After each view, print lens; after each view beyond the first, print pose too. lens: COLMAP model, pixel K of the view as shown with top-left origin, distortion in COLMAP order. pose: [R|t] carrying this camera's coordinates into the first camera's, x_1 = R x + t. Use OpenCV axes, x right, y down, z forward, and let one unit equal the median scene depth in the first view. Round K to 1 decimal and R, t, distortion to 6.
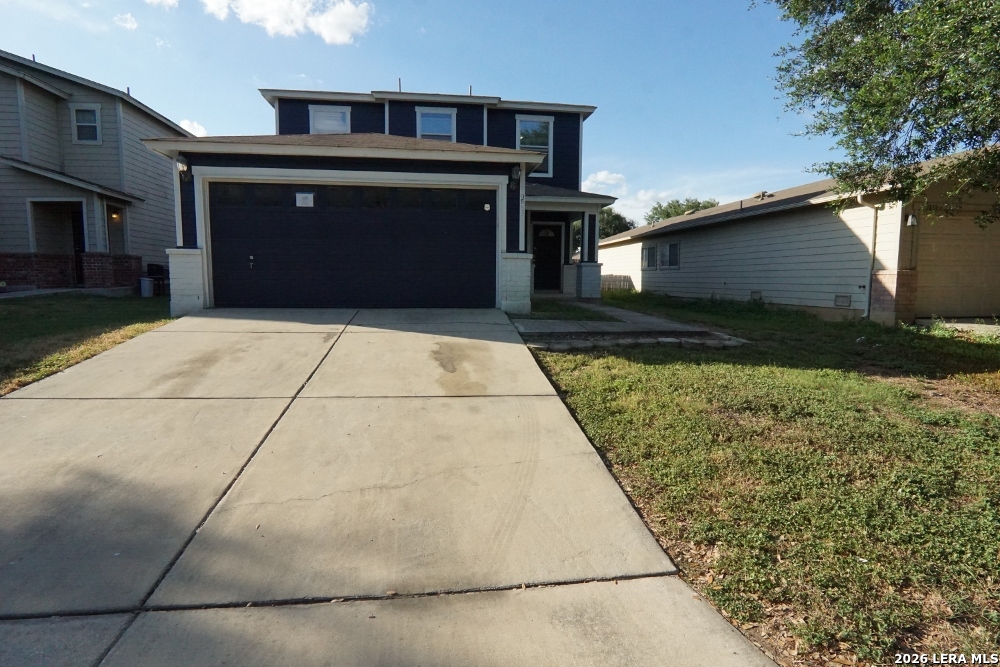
lens RADIAL K [[532.0, 0, 501.3], [0, 532.0, 331.0], [0, 0, 1]] dist [-0.034764, 0.010295]
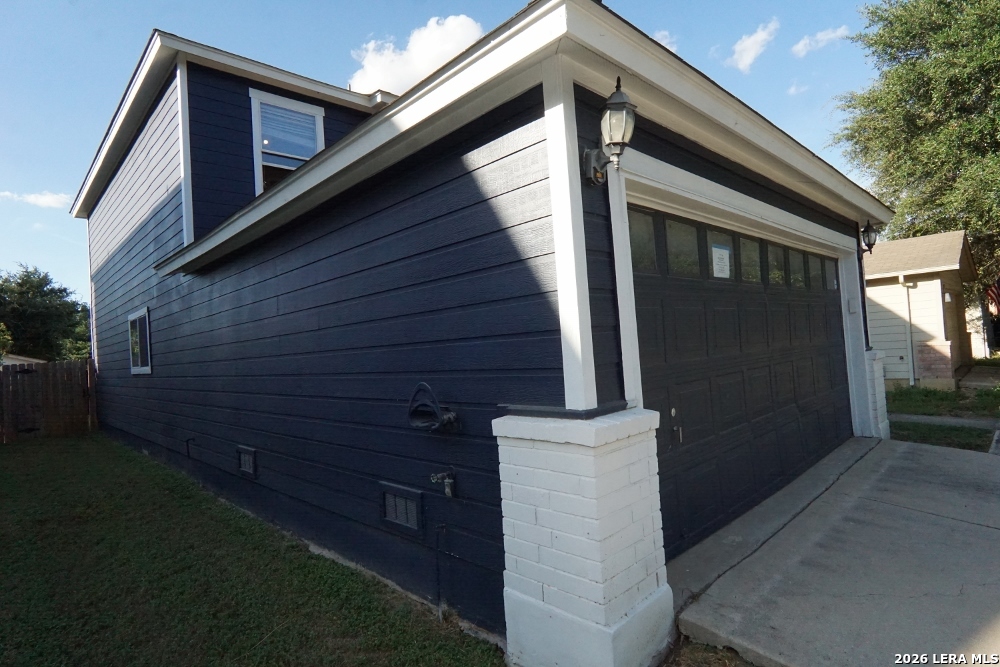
lens RADIAL K [[532.0, 0, 501.3], [0, 532.0, 331.0], [0, 0, 1]] dist [-0.034764, 0.010295]
pose [[0.803183, -0.044643, 0.594058, -0.632243], [0.129963, 0.986300, -0.101593, -0.139784], [-0.581384, 0.158803, 0.797981, 0.624838]]
